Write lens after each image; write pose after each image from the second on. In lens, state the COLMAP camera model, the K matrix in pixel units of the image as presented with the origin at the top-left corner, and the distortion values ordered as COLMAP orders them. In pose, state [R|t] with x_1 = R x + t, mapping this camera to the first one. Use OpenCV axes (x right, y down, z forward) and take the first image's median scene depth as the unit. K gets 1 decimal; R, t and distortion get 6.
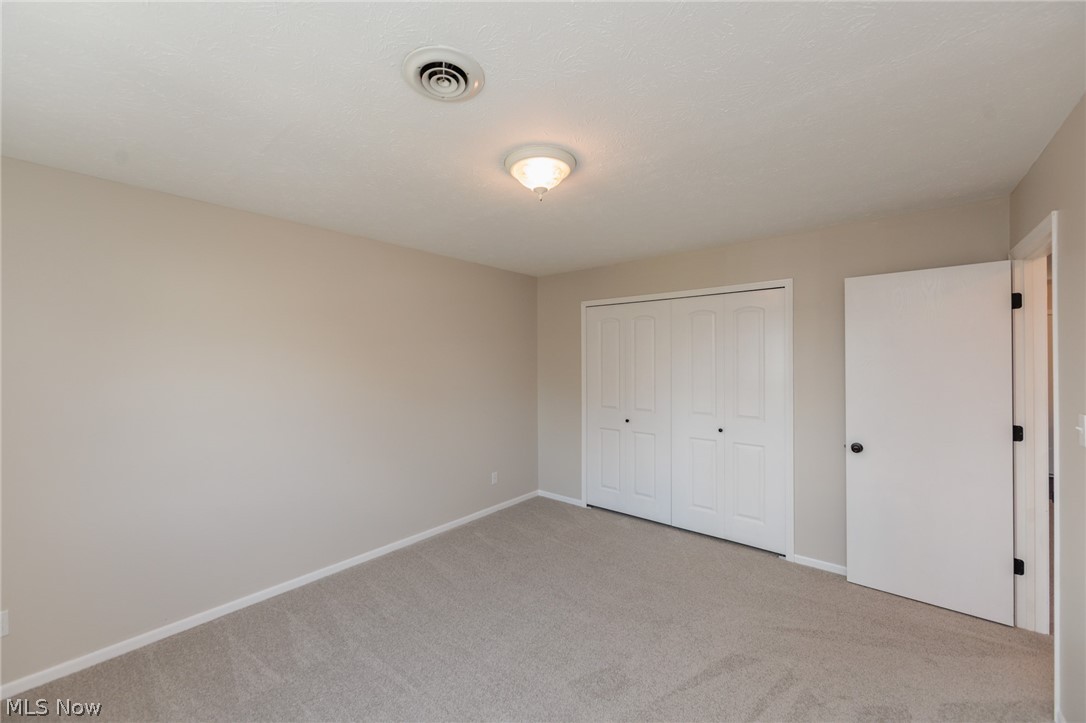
lens RADIAL K [[429.6, 0, 547.2], [0, 429.6, 356.1], [0, 0, 1]] dist [-0.008329, 0.001570]
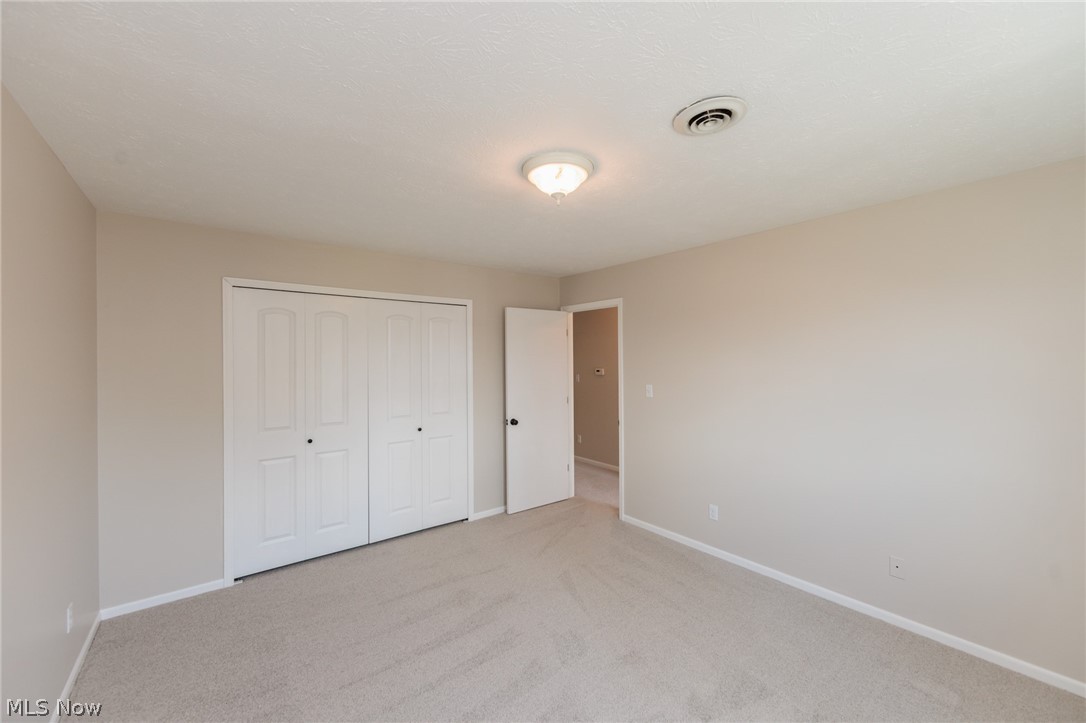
lens RADIAL K [[429.6, 0, 545.5], [0, 429.6, 356.3], [0, 0, 1]] dist [-0.008329, 0.001570]
pose [[0.193400, 0.014576, 0.981012, -0.515937], [-0.001729, 0.999893, -0.014516, 0.004625], [-0.981118, 0.001112, 0.193404, 0.423650]]
